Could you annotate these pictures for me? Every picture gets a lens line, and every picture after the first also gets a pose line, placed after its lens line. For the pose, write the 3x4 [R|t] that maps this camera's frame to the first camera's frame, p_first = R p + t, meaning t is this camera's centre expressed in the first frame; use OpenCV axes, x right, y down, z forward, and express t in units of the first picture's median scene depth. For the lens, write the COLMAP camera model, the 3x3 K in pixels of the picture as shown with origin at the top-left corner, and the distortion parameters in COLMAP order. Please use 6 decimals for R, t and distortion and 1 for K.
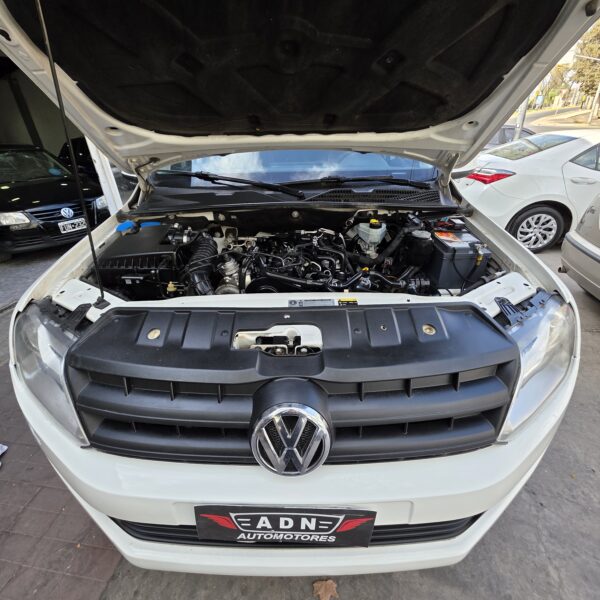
lens RADIAL K [[325.4, 0, 299.4], [0, 325.4, 308.3], [0, 0, 1]] dist [-0.003365, -0.000106]
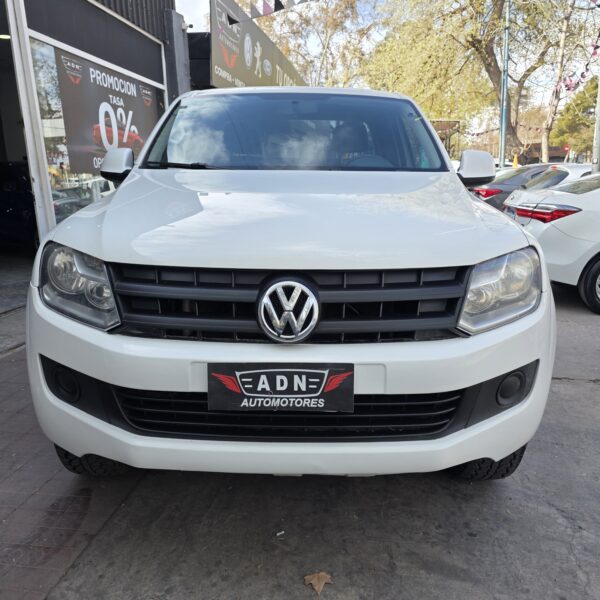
lens RADIAL K [[553.4, 0, 299.3], [0, 553.4, 302.0], [0, 0, 1]] dist [0.015820, 0.000000]
pose [[0.999625, 0.027136, 0.003669, 0.007957], [-0.025110, 0.961831, -0.272490, 0.903174], [-0.010923, 0.272296, 0.962152, -1.047226]]
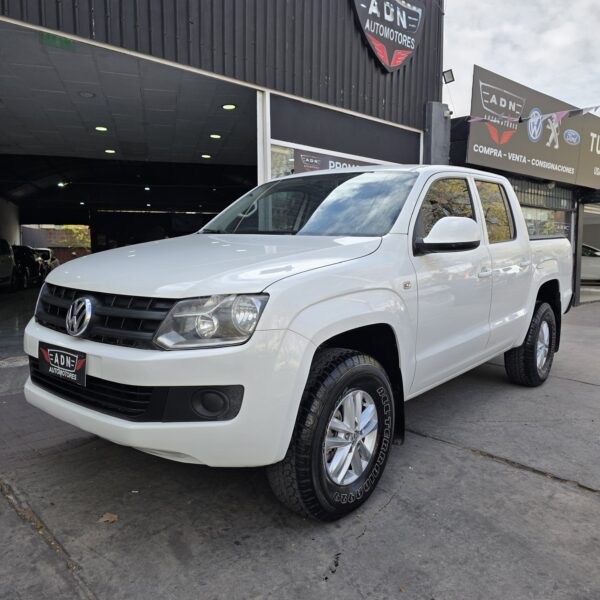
lens RADIAL K [[553.4, 0, 300.4], [0, 553.4, 299.9], [0, 0, 1]] dist [0.015820, 0.000000]
pose [[0.769137, 0.099041, -0.631363, 3.014932], [-0.337613, 0.901783, -0.269824, 0.727718], [0.542629, 0.420688, 0.727032, -0.761792]]
